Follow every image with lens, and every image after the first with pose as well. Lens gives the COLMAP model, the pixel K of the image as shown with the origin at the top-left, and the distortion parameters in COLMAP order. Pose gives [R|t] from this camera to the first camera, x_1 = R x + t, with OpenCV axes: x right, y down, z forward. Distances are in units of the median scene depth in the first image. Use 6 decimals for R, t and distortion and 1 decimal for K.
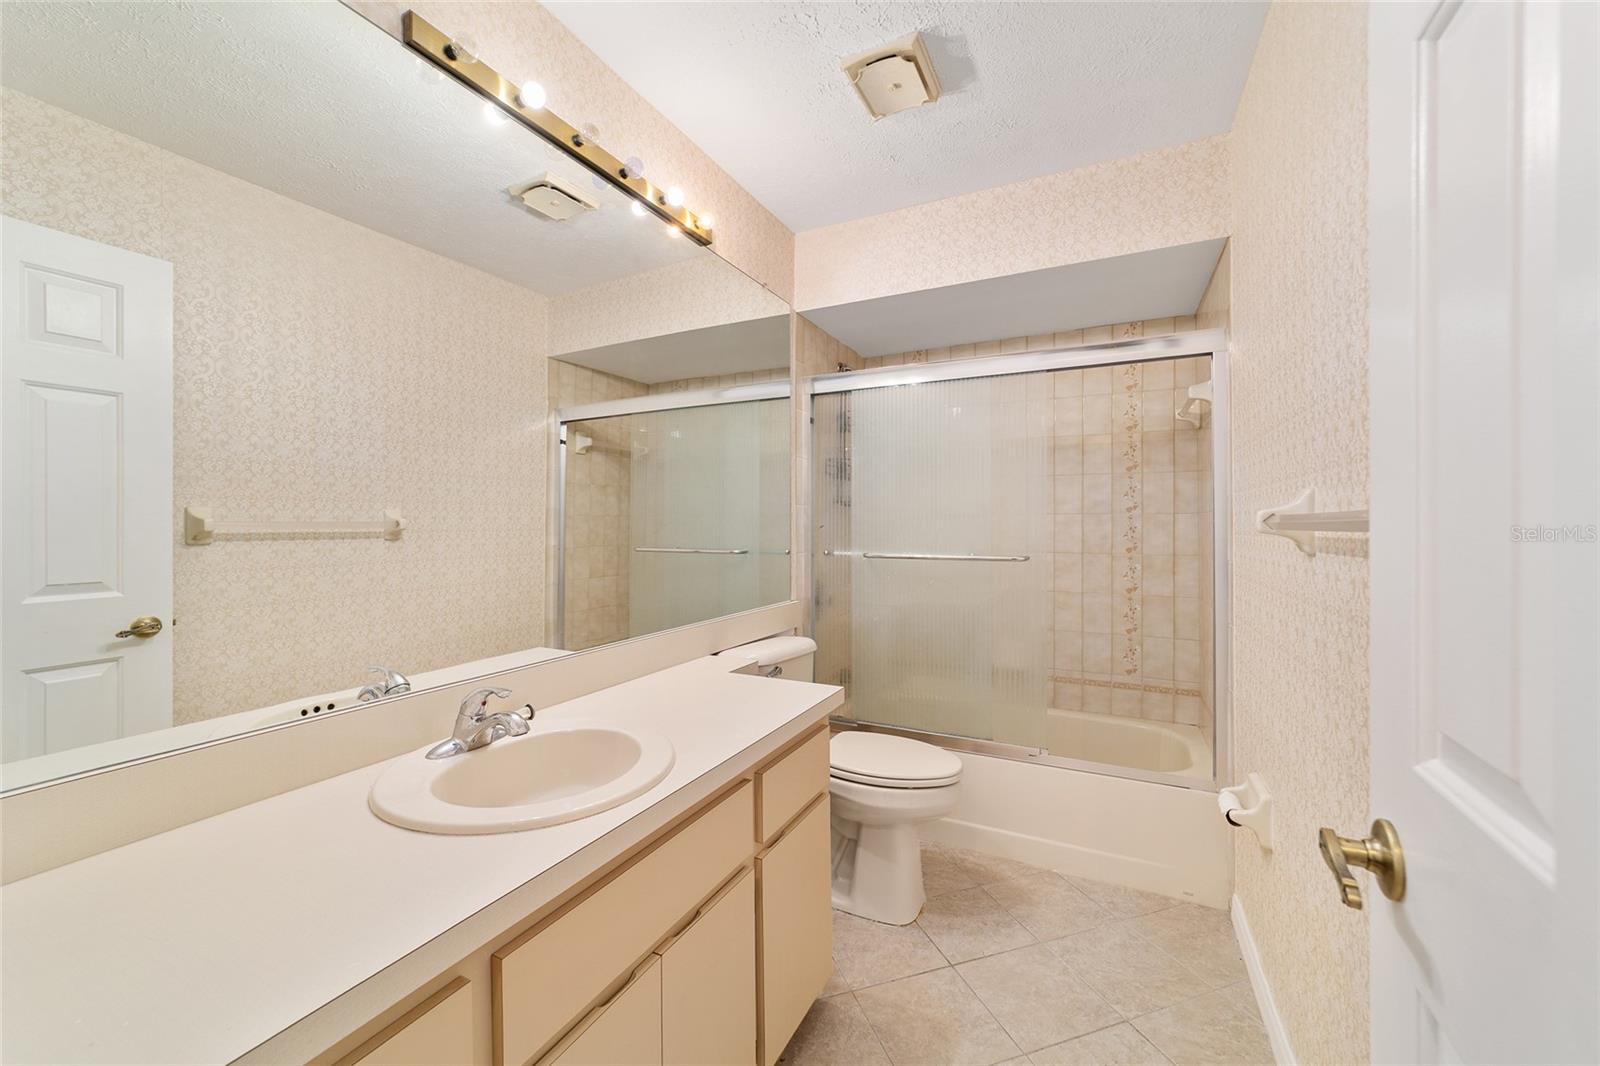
lens RADIAL K [[618.9, 0, 789.4], [0, 618.9, 528.6], [0, 0, 1]] dist [-0.013580, 0.007091]
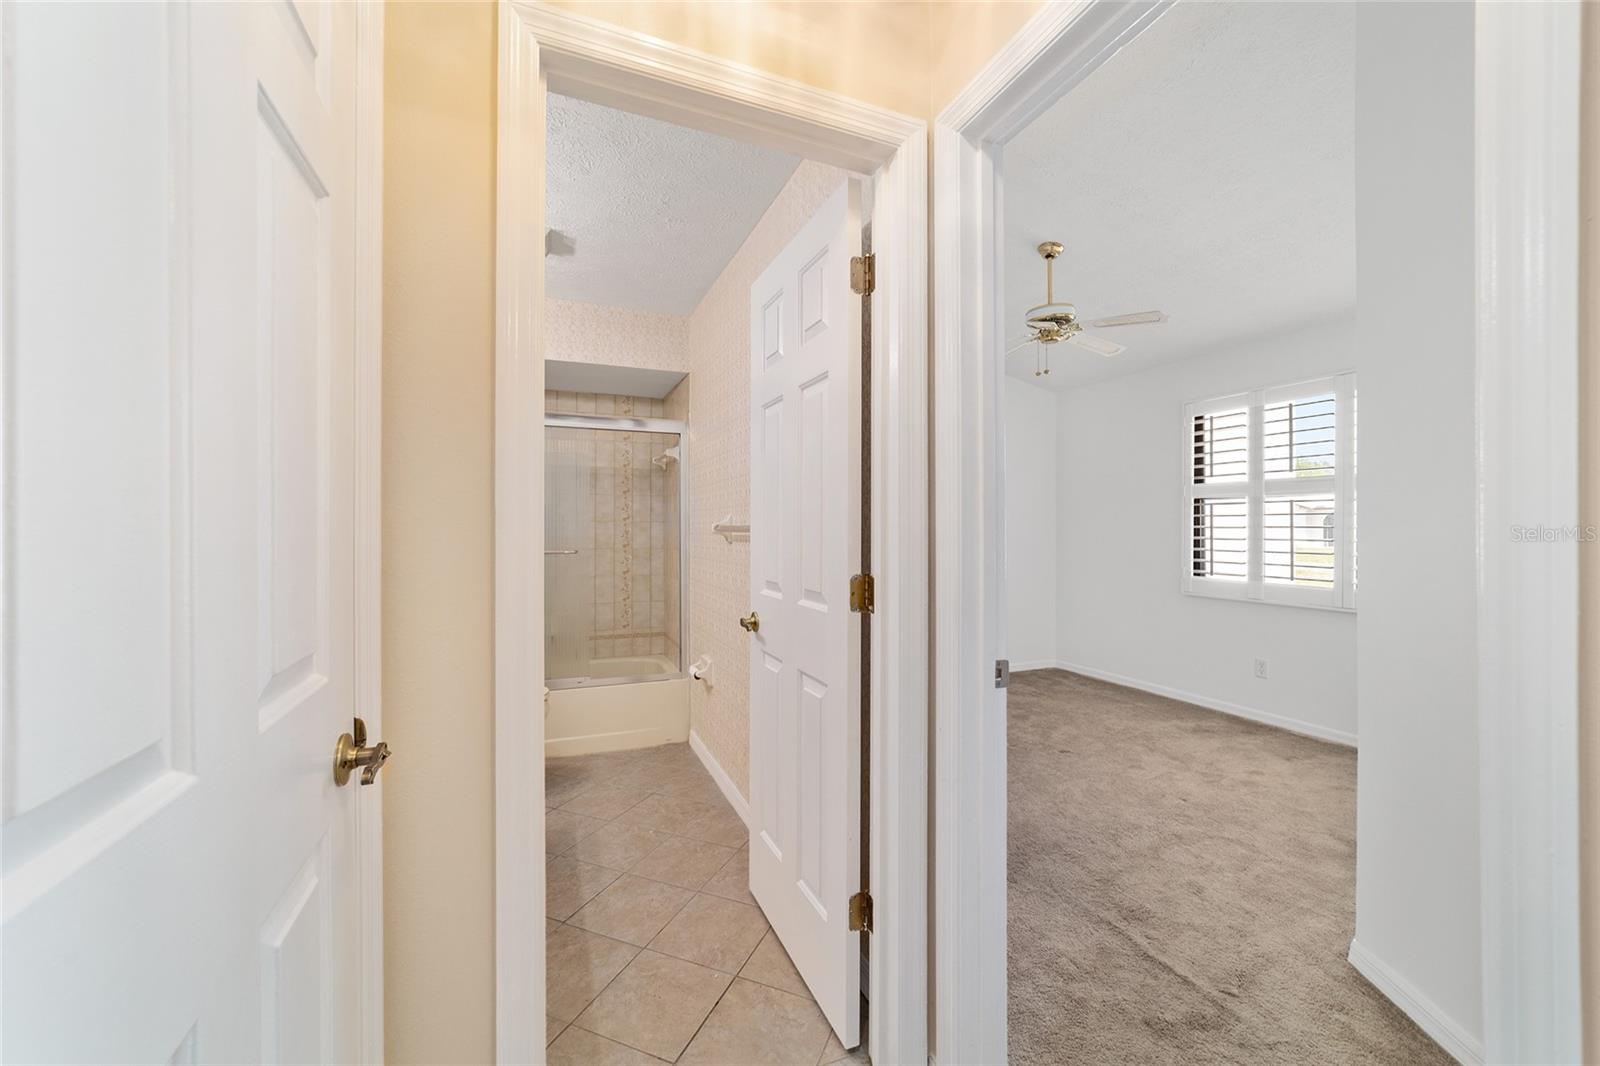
lens RADIAL K [[618.9, 0, 799.0], [0, 618.9, 511.3], [0, 0, 1]] dist [-0.013580, 0.007091]
pose [[0.644816, 0.025692, 0.763906, -0.356605], [0.000516, 0.999420, -0.034049, 0.001578], [-0.764338, 0.022349, 0.644429, -0.326992]]
